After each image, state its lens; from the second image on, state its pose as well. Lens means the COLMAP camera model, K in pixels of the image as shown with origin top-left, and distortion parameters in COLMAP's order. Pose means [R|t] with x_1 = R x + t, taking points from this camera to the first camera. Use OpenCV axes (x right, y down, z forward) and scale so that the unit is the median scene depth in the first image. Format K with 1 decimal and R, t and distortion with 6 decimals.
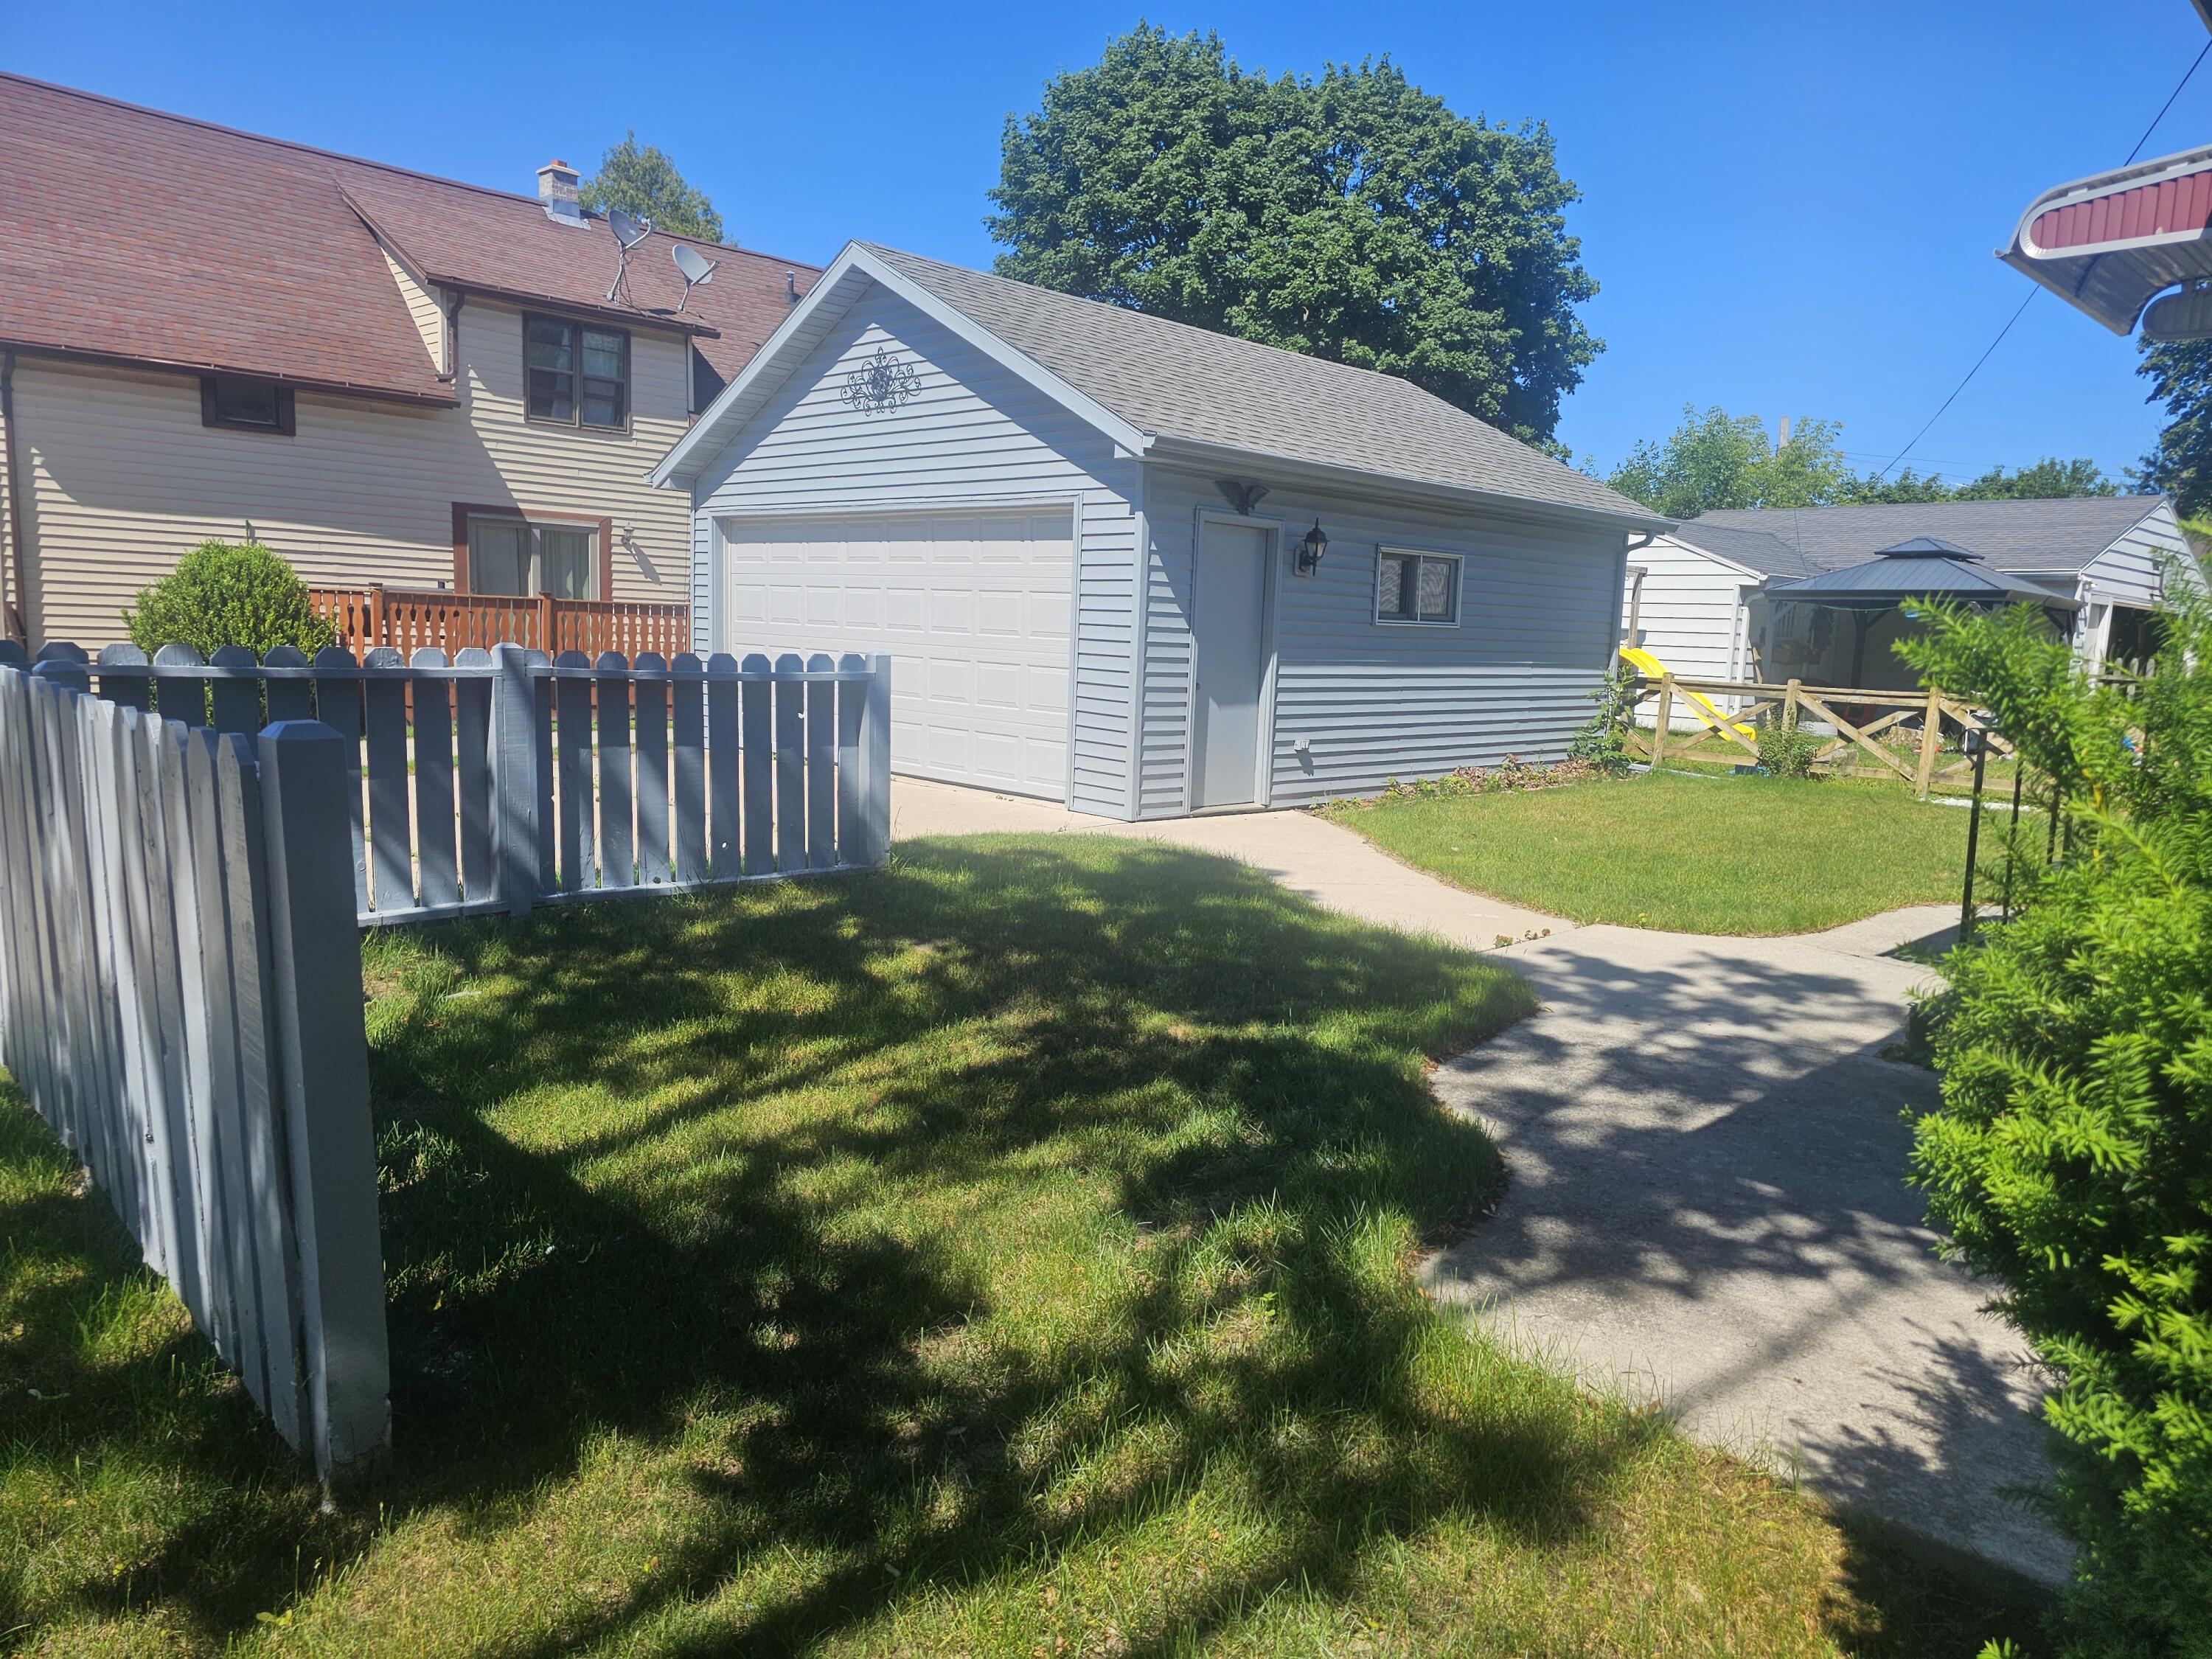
lens RADIAL K [[1496.4, 0, 1093.6], [0, 1496.4, 833.8], [0, 0, 1]] dist [0.048480, -0.002426]
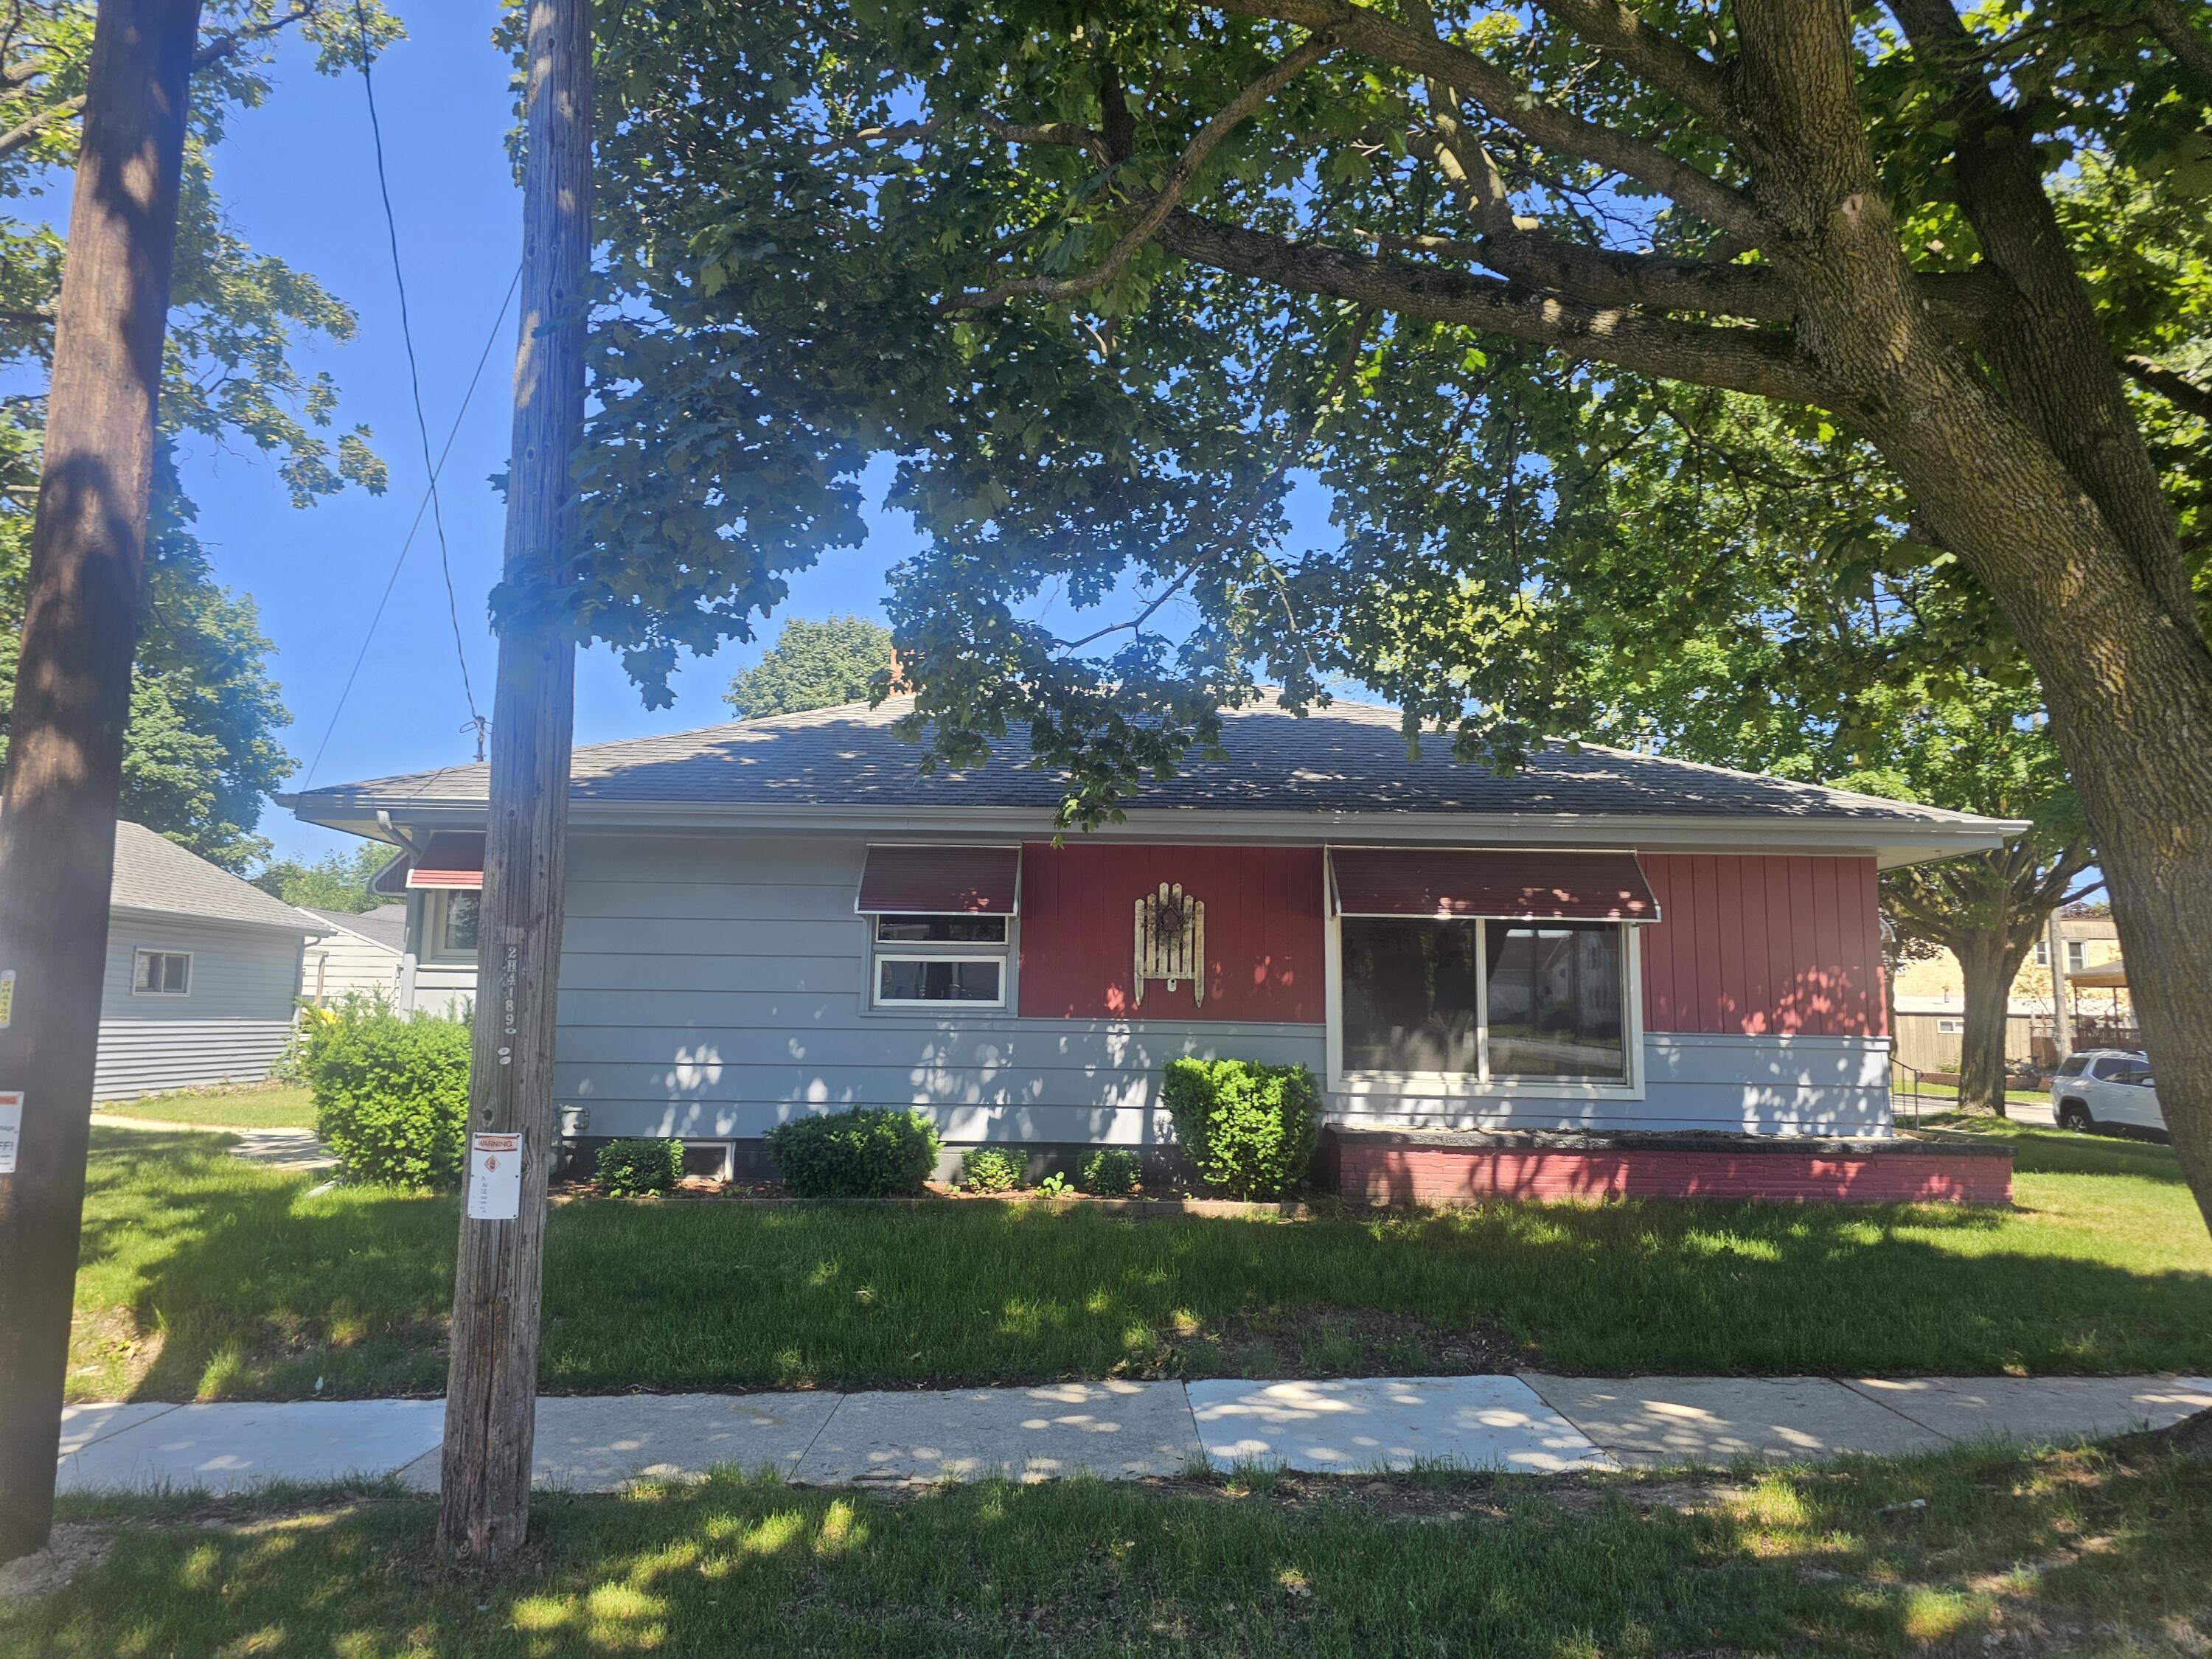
lens RADIAL K [[1496.4, 0, 1095.9], [0, 1496.4, 837.7], [0, 0, 1]] dist [0.048480, -0.002426]
pose [[0.701634, 0.060694, 0.709948, -0.099440], [0.104385, 0.976860, -0.186675, 0.042149], [-0.704850, 0.205086, 0.679063, -0.338289]]
